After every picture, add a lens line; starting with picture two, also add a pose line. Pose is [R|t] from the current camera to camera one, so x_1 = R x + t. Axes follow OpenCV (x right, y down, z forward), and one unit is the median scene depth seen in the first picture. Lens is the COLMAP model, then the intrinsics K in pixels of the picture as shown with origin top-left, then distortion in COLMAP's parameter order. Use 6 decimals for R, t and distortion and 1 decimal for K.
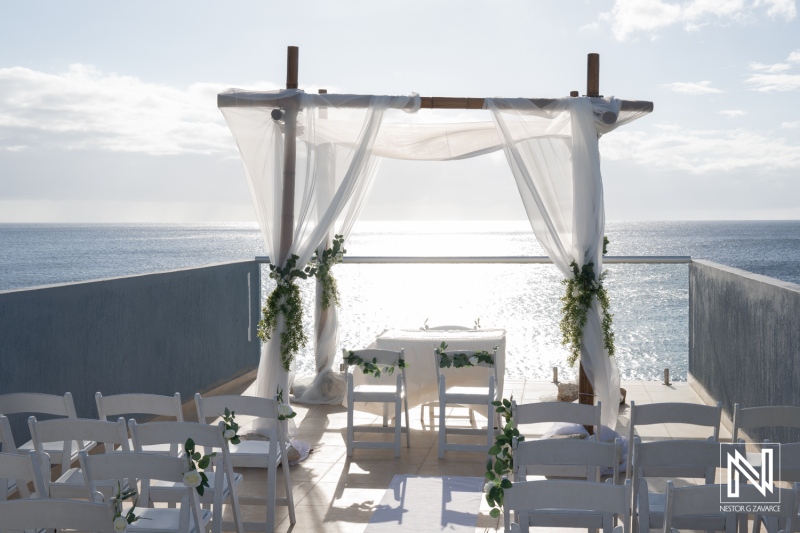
lens RADIAL K [[1118.5, 0, 399.1], [0, 1118.5, 268.3], [0, 0, 1]] dist [-0.018812, 0.000000]
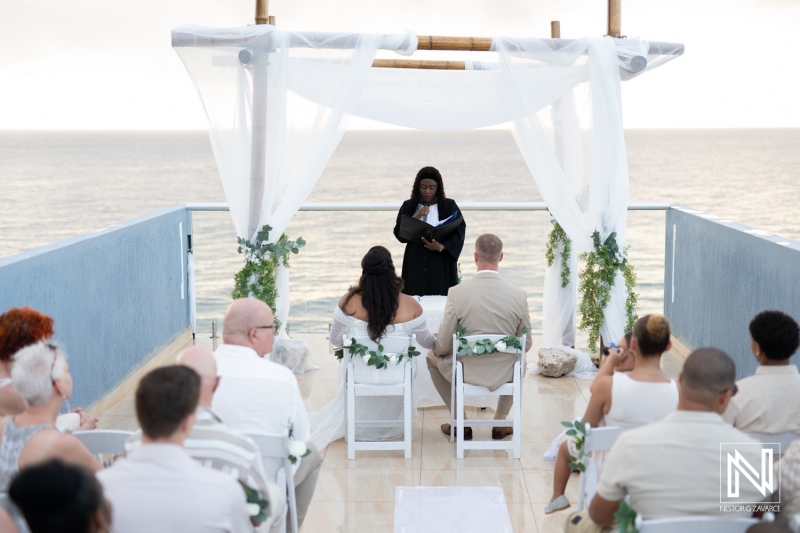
lens RADIAL K [[1118.5, 0, 403.4], [0, 1118.5, 269.9], [0, 0, 1]] dist [-0.018812, 0.000000]
pose [[0.994414, -0.013060, 0.104737, -0.080615], [0.004308, 0.996511, 0.083356, -0.048675], [-0.105460, -0.082439, 0.991001, 0.156450]]
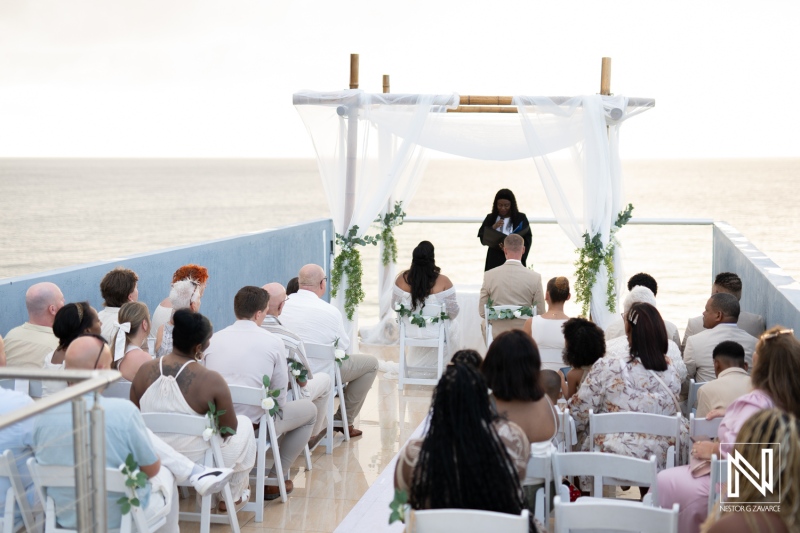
lens RADIAL K [[1118.5, 0, 399.7], [0, 1118.5, 262.5], [0, 0, 1]] dist [-0.018812, 0.000000]
pose [[0.997089, 0.008792, -0.075740, 0.047550], [-0.004826, 0.998615, 0.052393, -0.036240], [0.076096, -0.051875, 0.995750, -0.216020]]
